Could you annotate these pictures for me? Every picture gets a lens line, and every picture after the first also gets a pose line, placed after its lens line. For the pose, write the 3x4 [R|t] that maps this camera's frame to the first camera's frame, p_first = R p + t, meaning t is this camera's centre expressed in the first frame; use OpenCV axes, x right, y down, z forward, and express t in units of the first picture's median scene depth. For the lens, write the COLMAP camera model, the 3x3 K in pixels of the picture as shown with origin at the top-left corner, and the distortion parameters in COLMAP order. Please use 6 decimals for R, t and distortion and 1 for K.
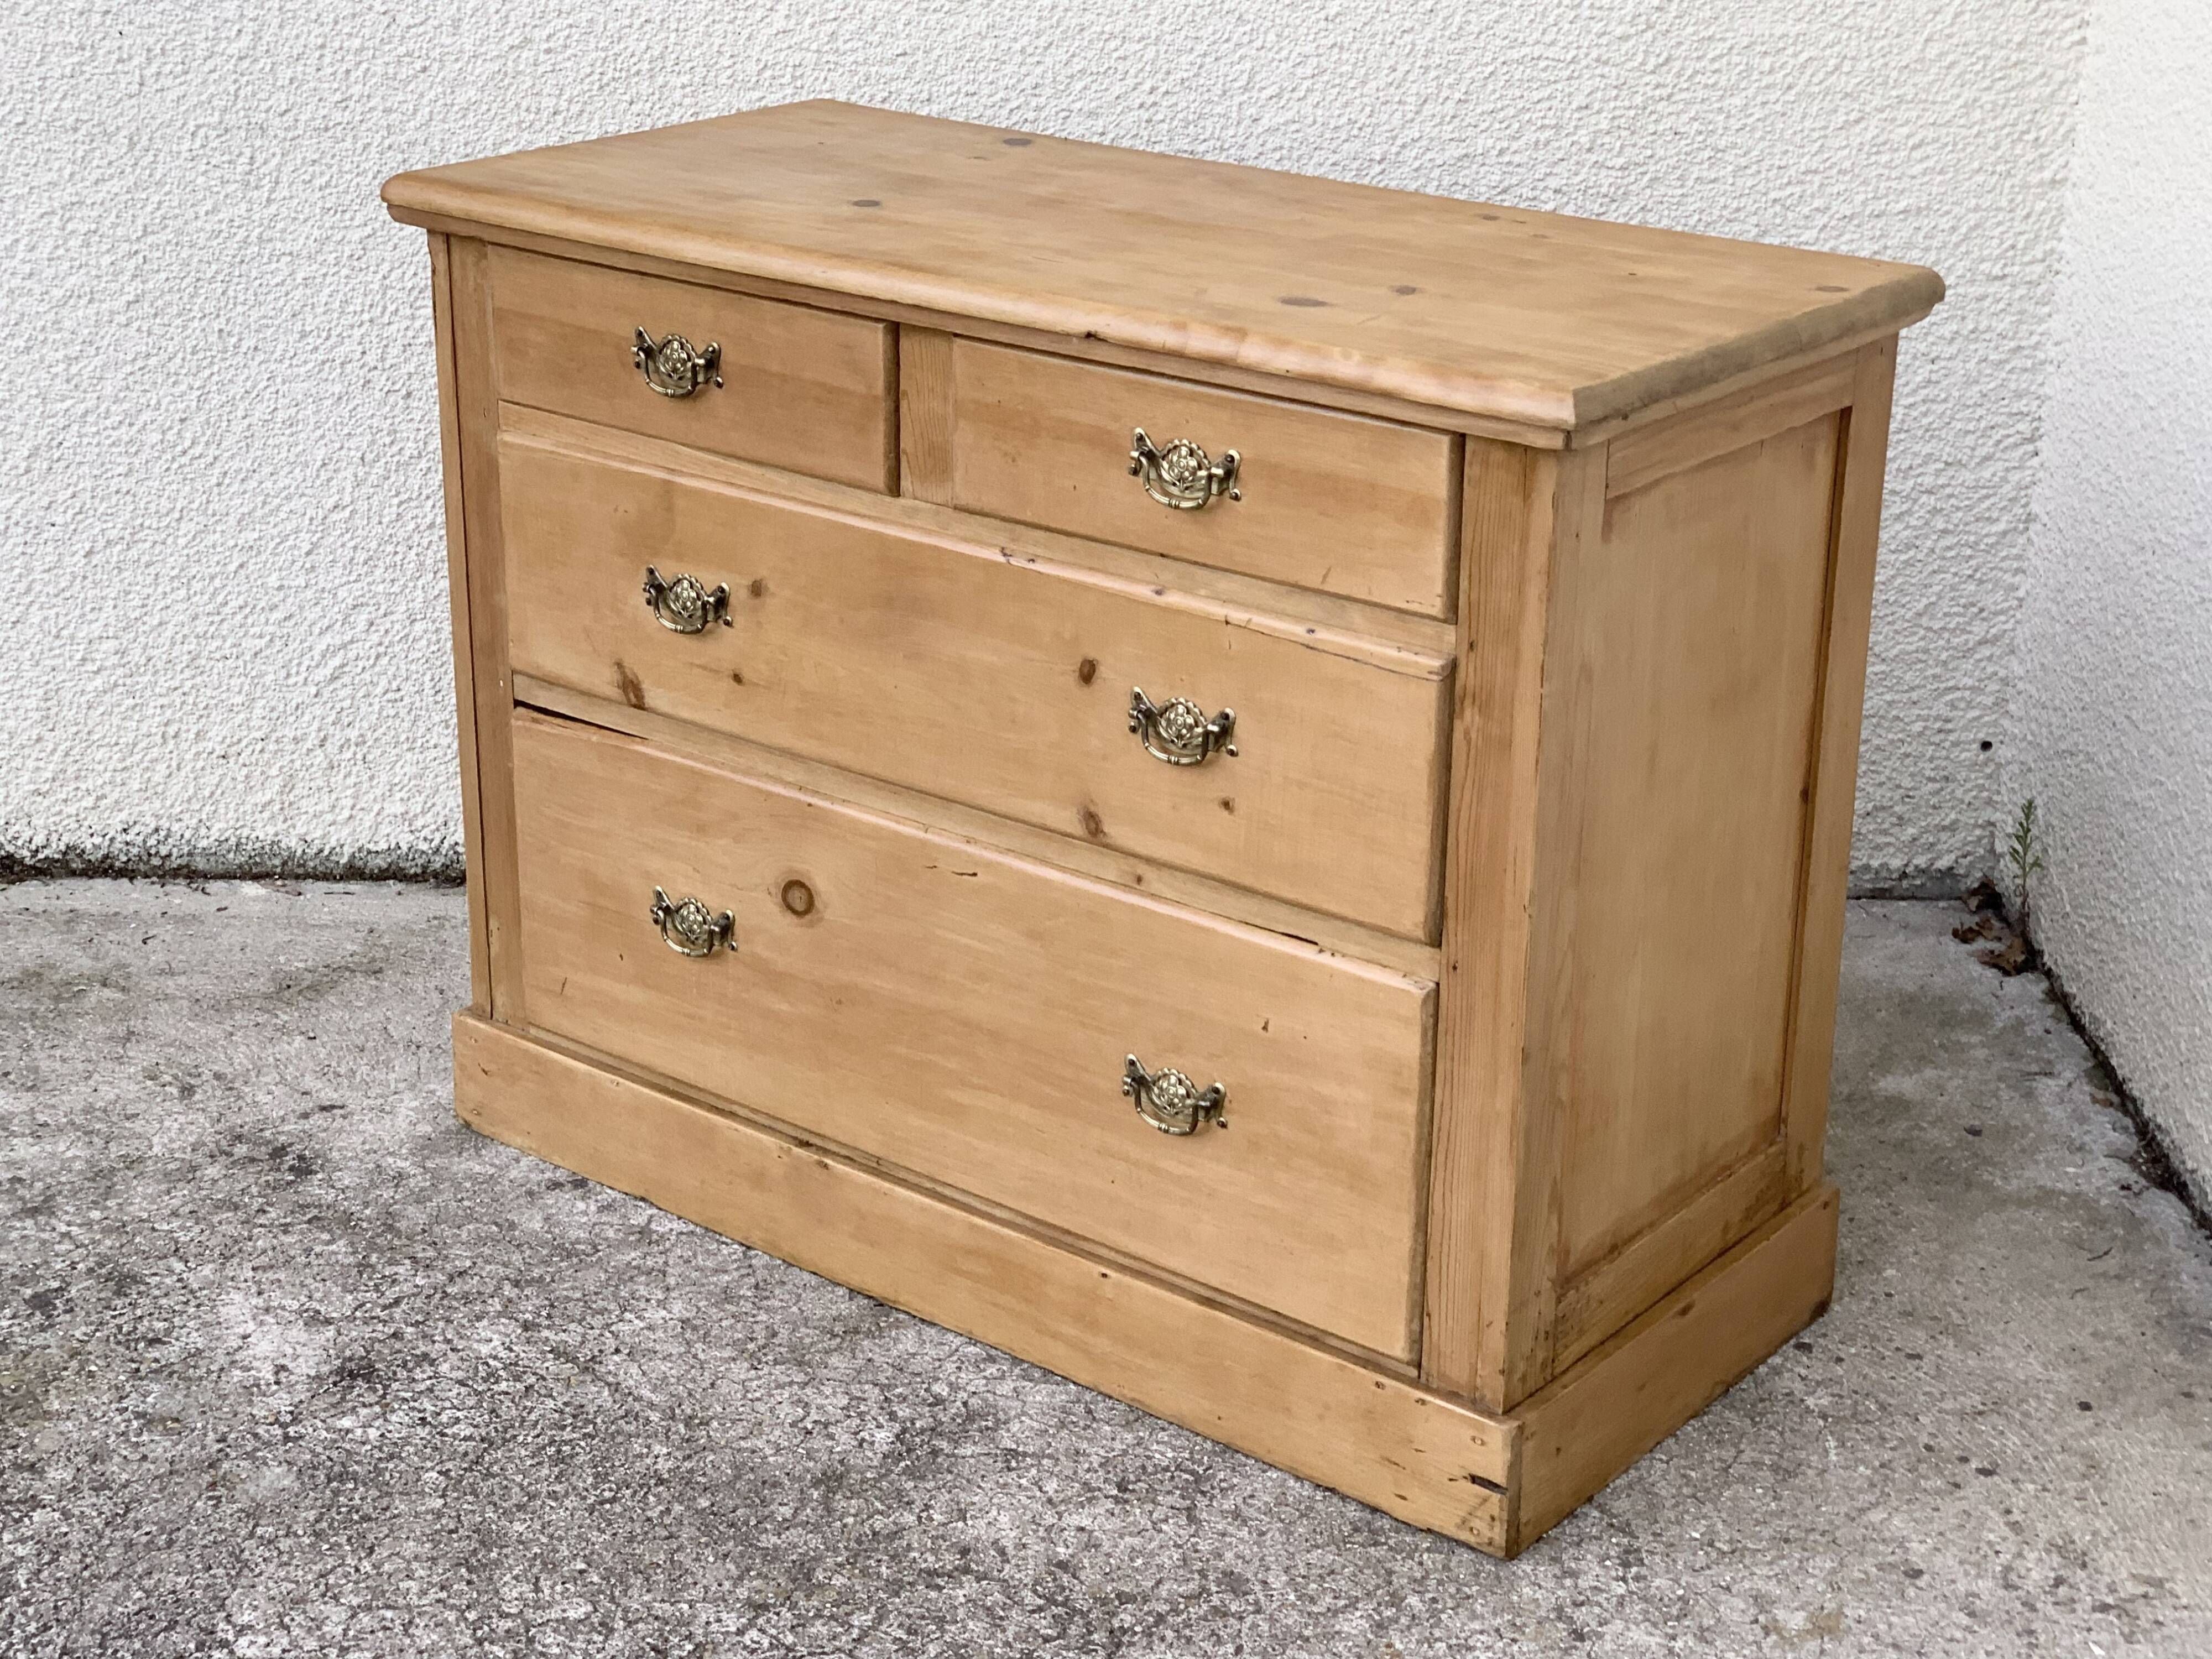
lens RADIAL K [[3469.7, 0, 1120.9], [0, 3469.7, 796.8], [0, 0, 1]] dist [0.024281, 0.000000]
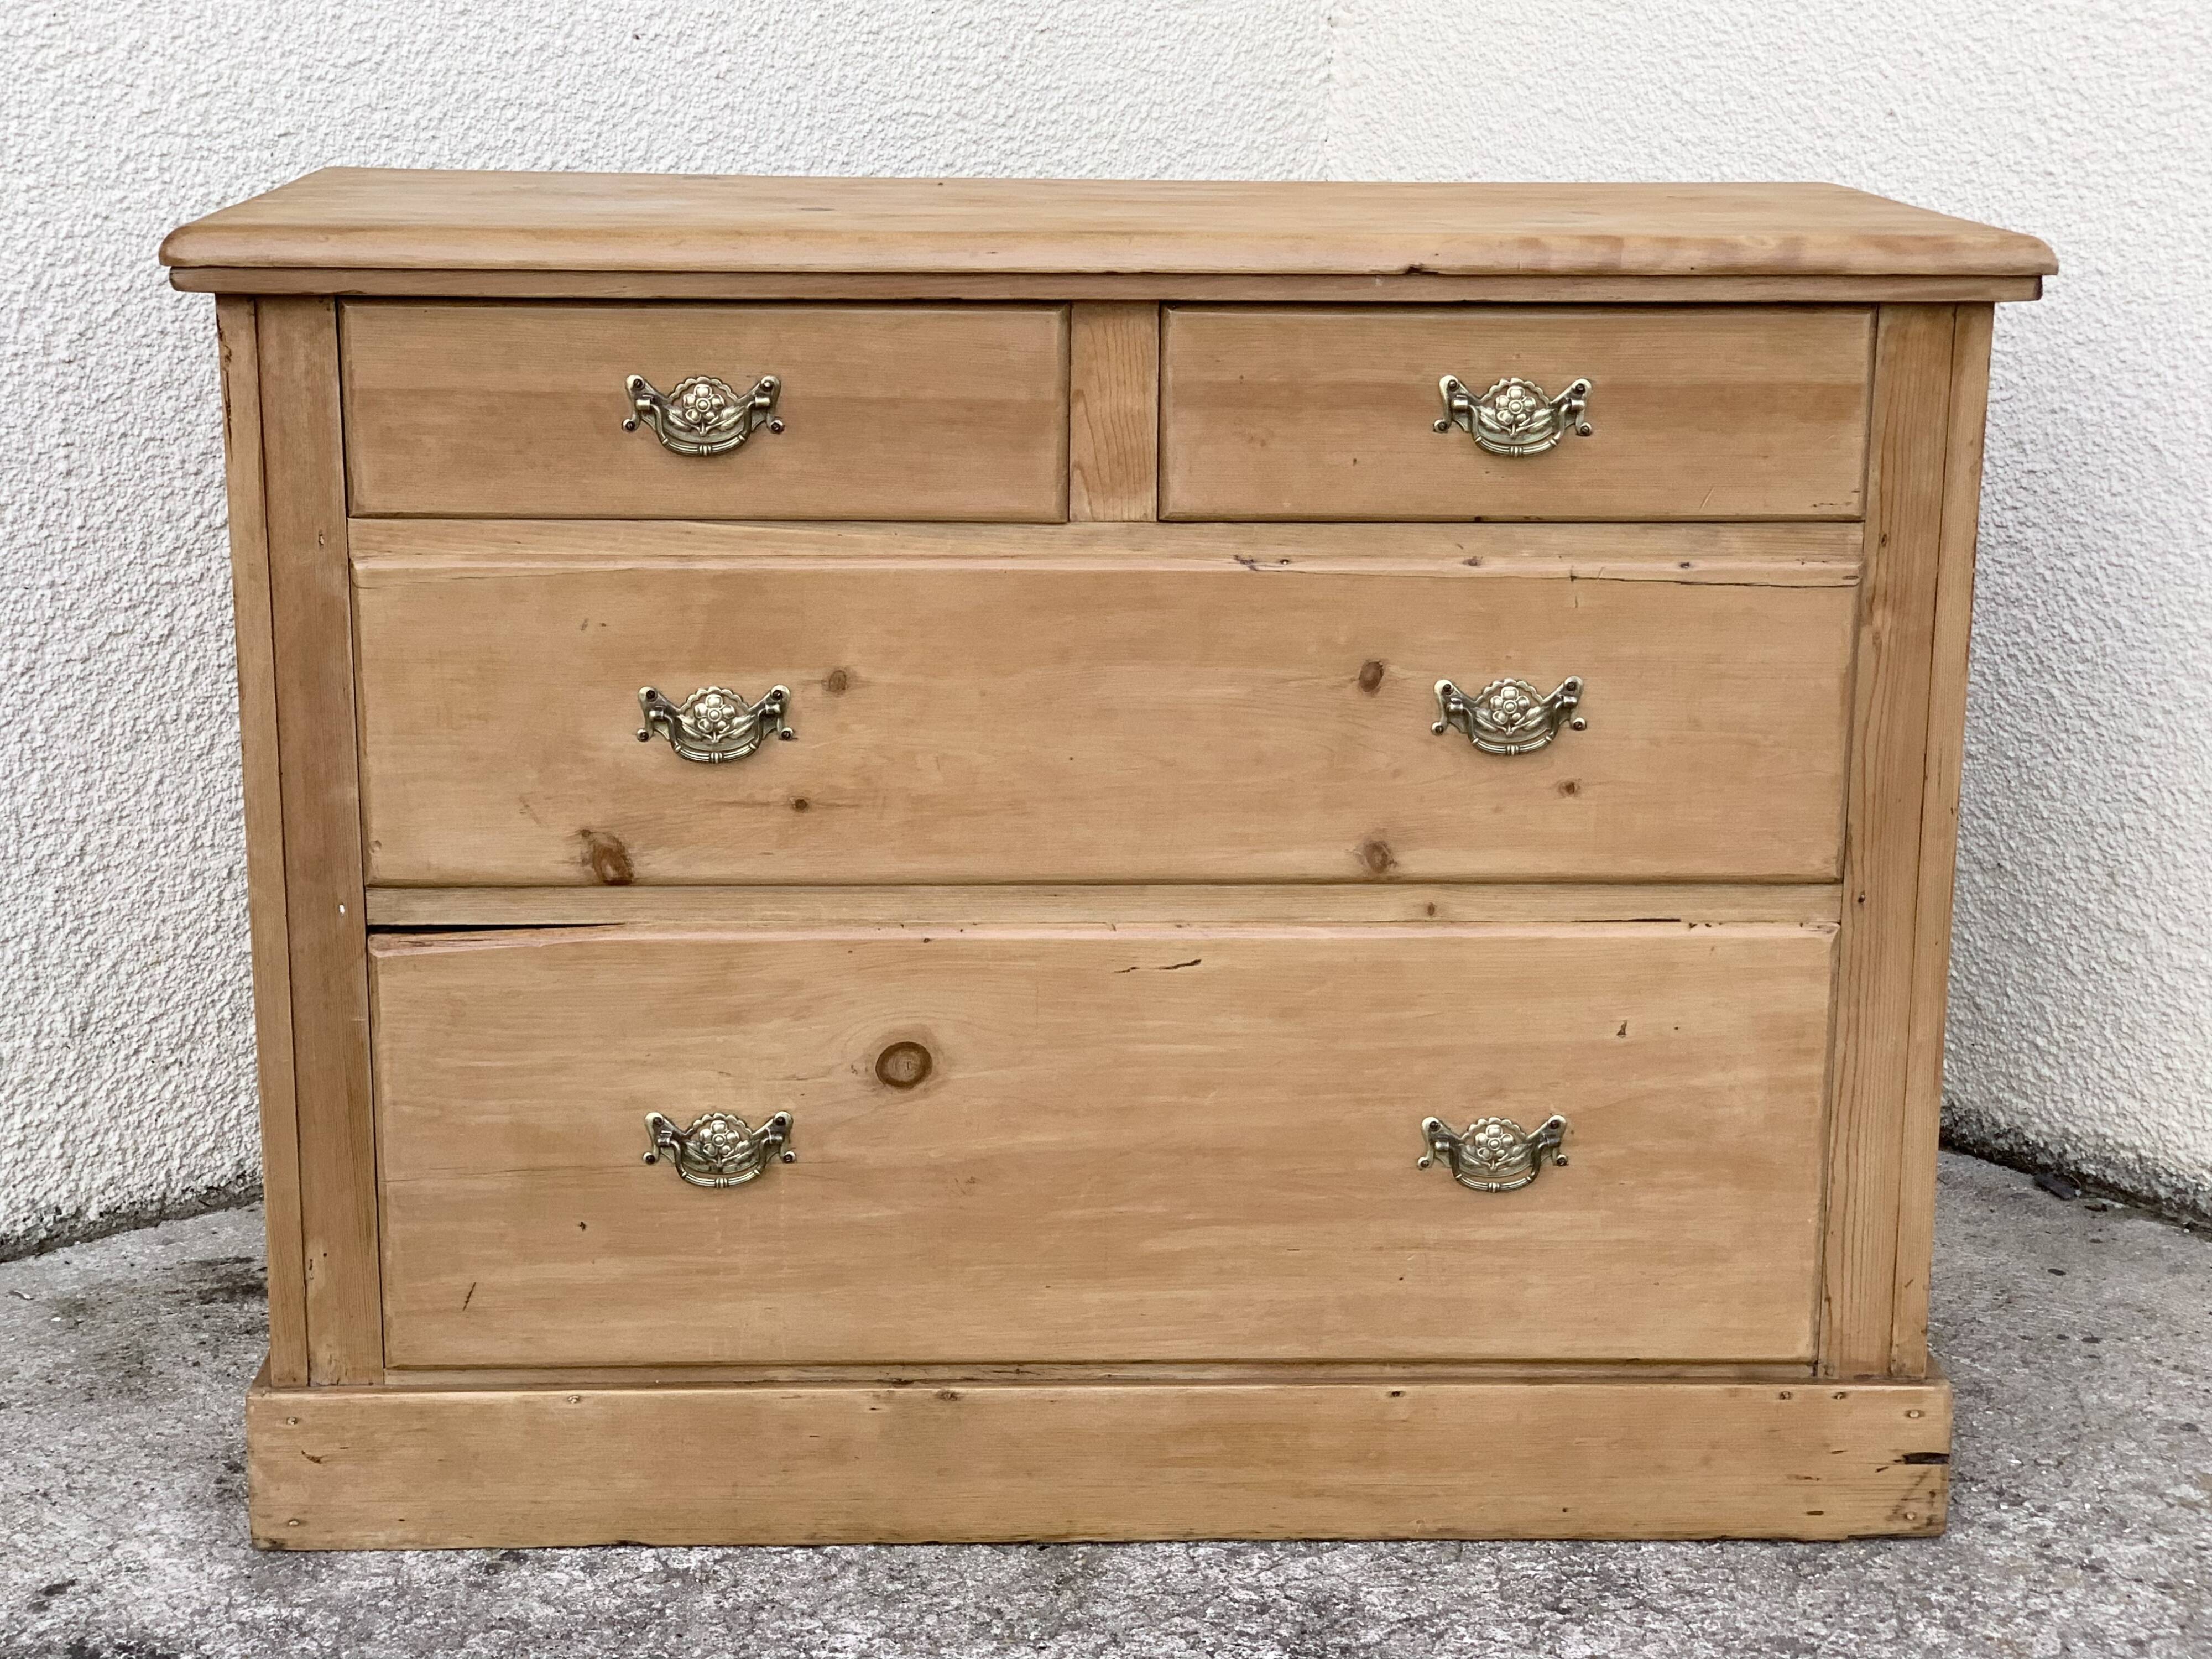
lens RADIAL K [[3469.7, 0, 1096.7], [0, 3469.7, 814.1], [0, 0, 1]] dist [0.024281, 0.000000]
pose [[0.758435, -0.163389, 0.630937, -0.577634], [0.227796, 0.973466, -0.021736, 0.000386], [-0.610644, 0.160210, 0.775530, 0.359869]]
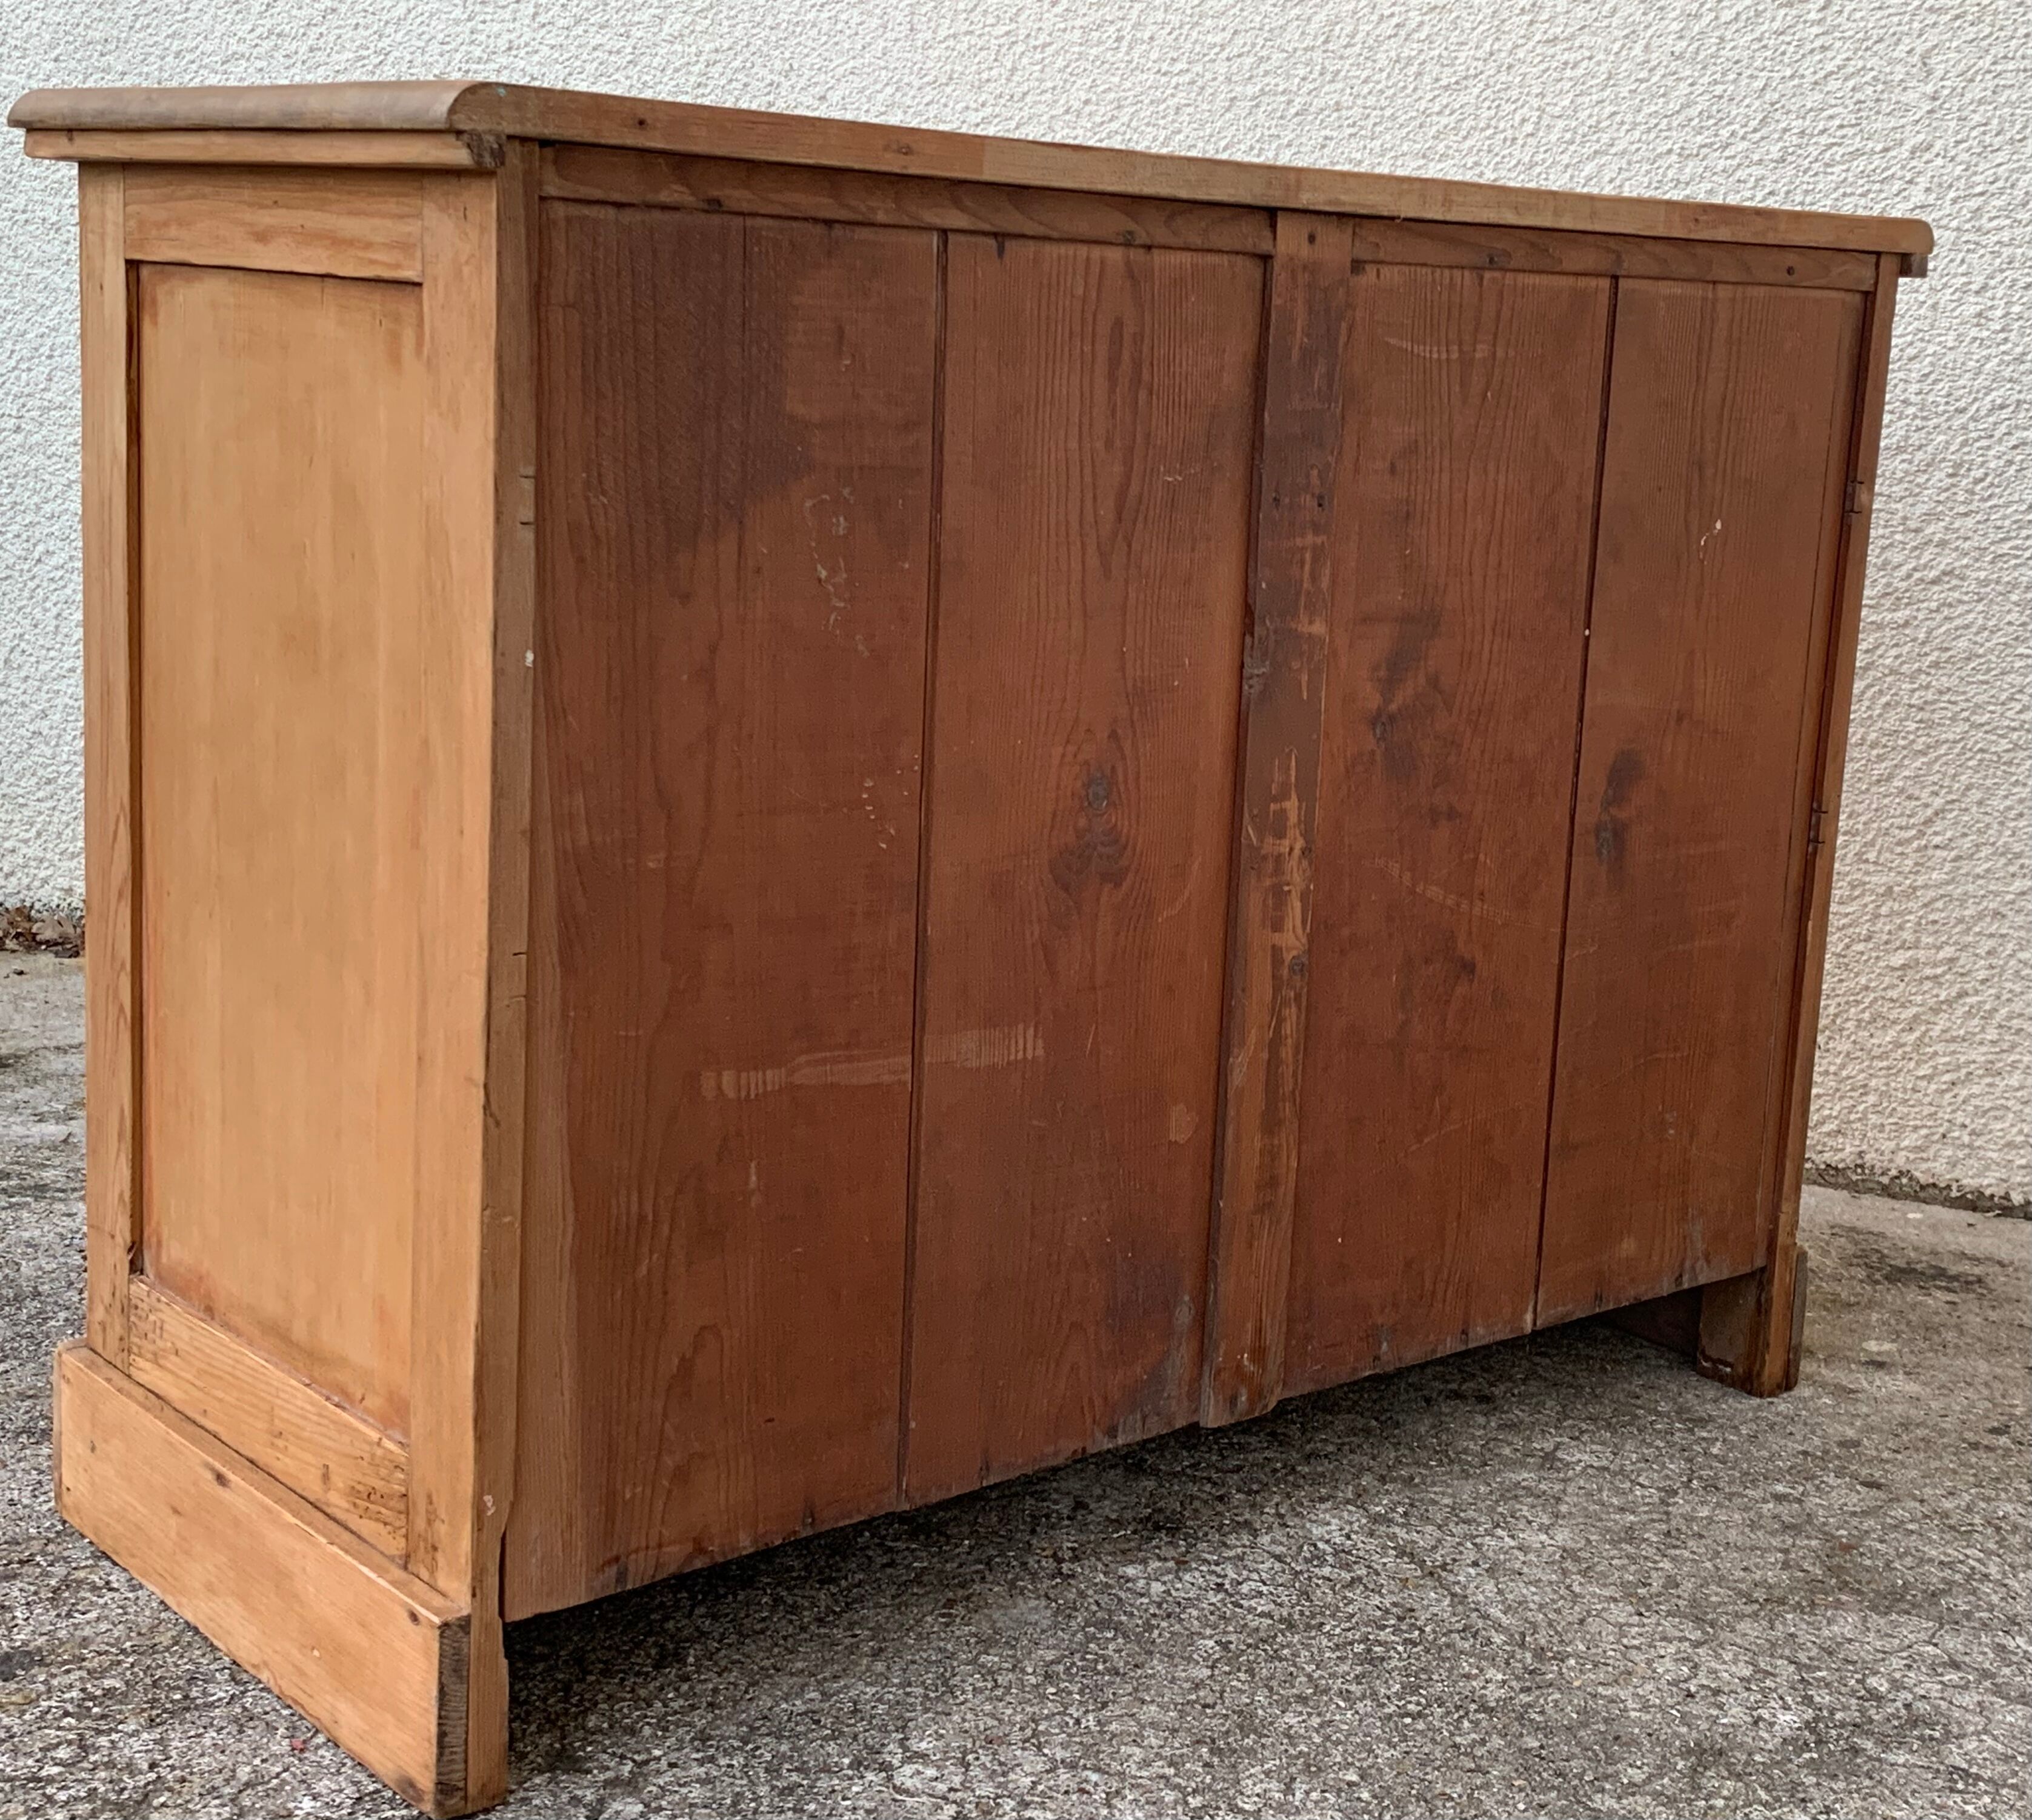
lens RADIAL K [[3005.8, 0, 1233.3], [0, 3005.8, 891.7], [0, 0, 1]] dist [0.099999, 0.000000]
pose [[0.937450, 0.100392, -0.333329, 0.019716], [-0.159098, 0.975221, -0.153727, 0.128776], [0.309637, 0.197144, 0.930193, 0.315161]]
